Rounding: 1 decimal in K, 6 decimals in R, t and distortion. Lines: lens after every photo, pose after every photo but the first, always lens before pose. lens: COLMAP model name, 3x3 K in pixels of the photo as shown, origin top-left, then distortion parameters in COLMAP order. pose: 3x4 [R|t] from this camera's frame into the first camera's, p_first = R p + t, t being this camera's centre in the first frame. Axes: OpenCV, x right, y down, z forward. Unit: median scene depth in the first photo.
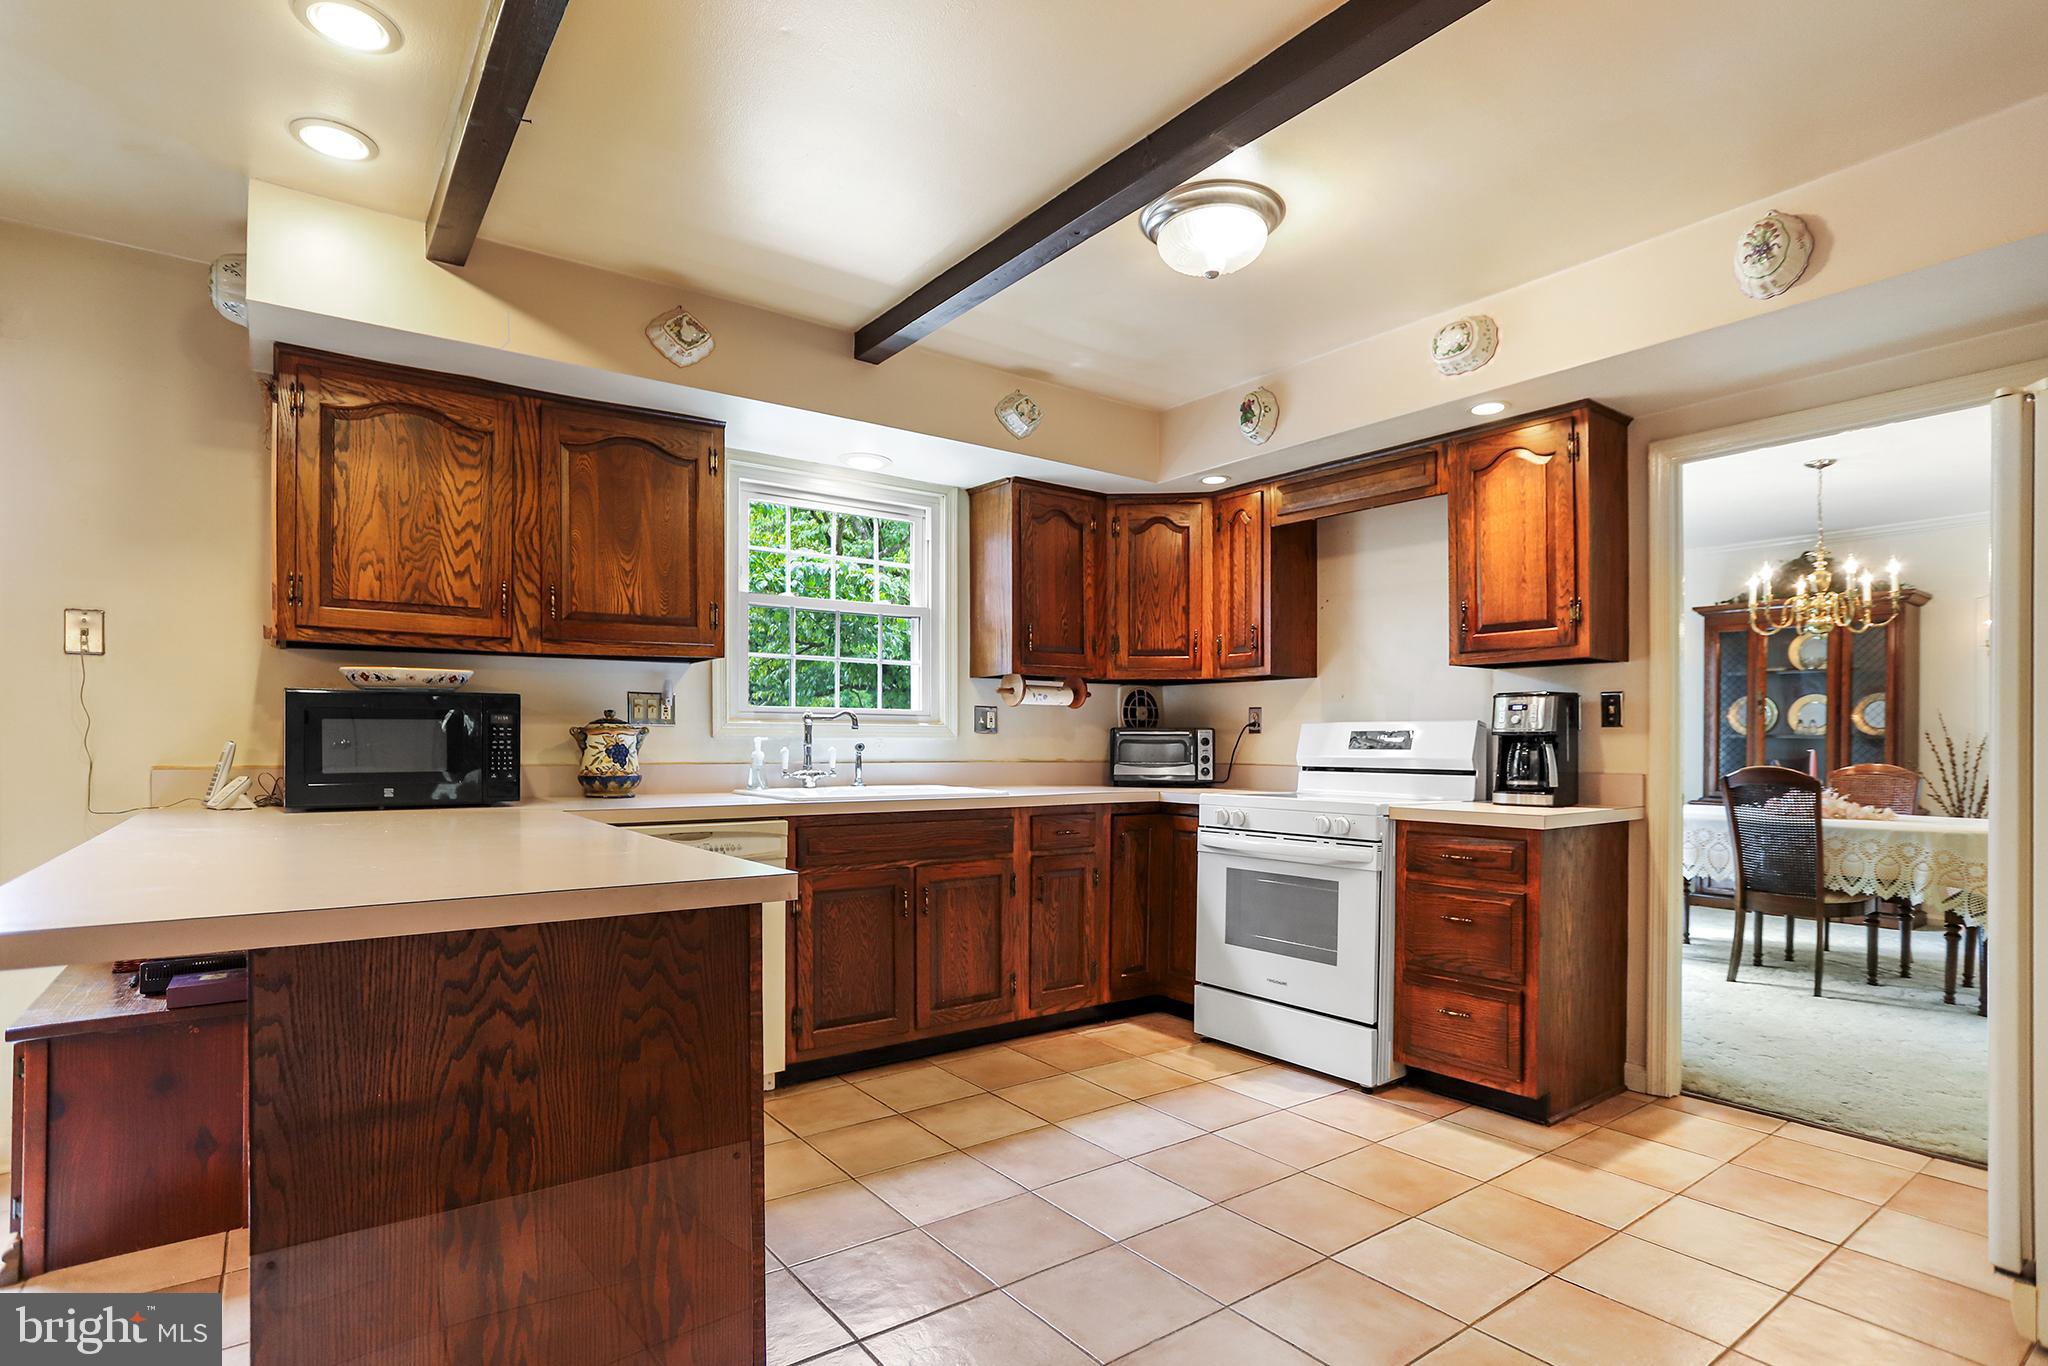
lens RADIAL K [[1017.3, 0, 1016.4], [0, 1017.3, 732.5], [0, 0, 1]] dist [-0.023728, 0.000804]
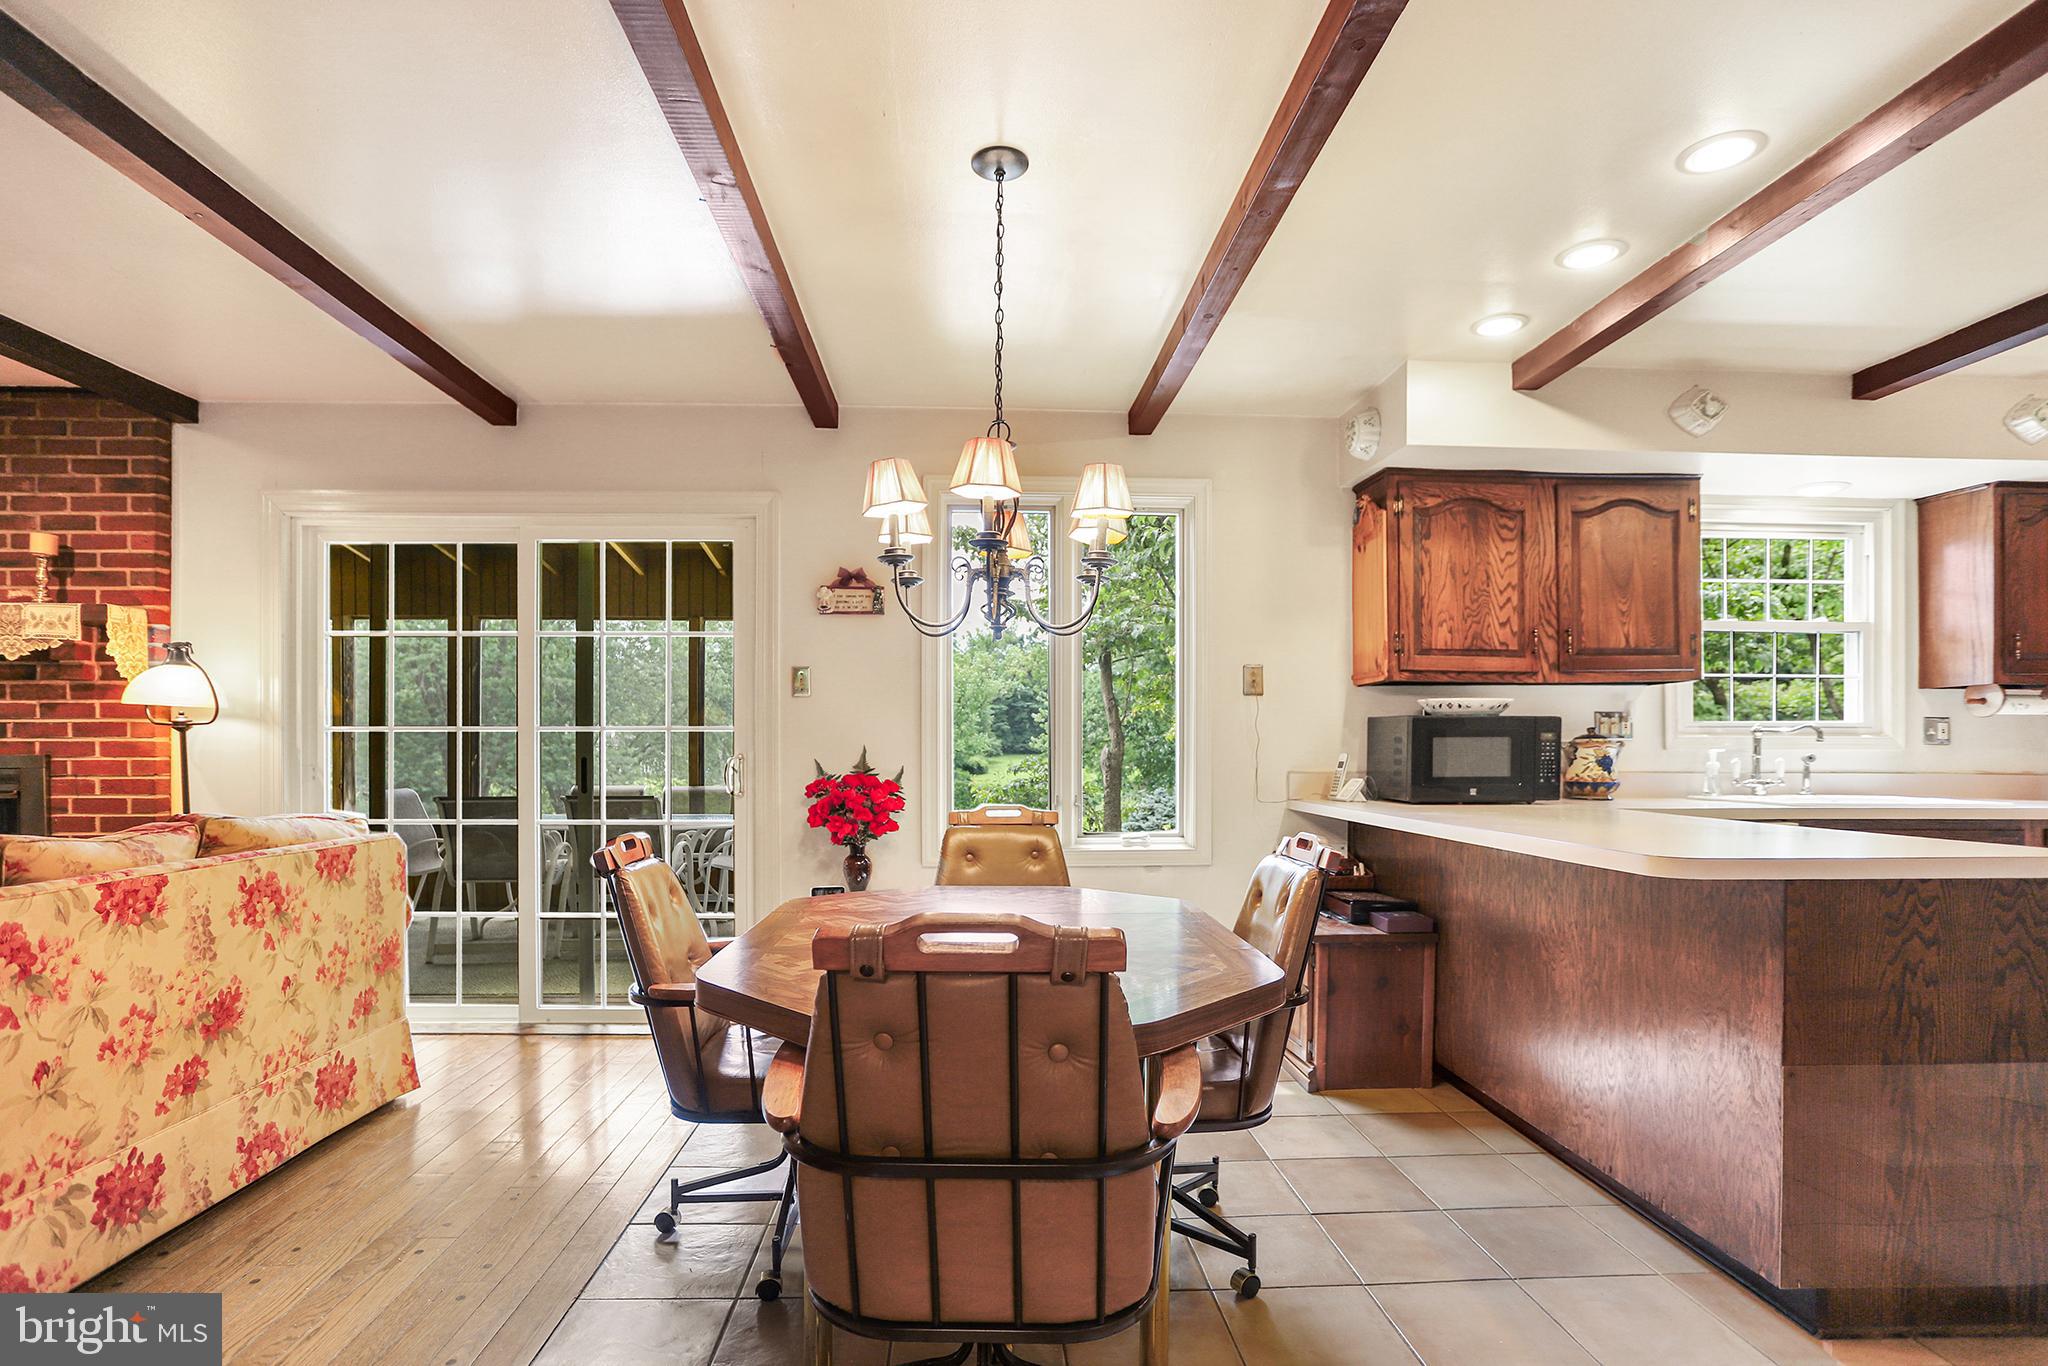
lens RADIAL K [[1006.8, 0, 1017.1], [0, 1006.8, 754.9], [0, 0, 1]] dist [-0.047810, 0.022373]
pose [[0.838975, 0.000335, -0.544170, -0.362897], [0.005415, 0.999945, 0.008964, -0.003845], [0.544143, -0.010467, 0.838927, -0.396308]]
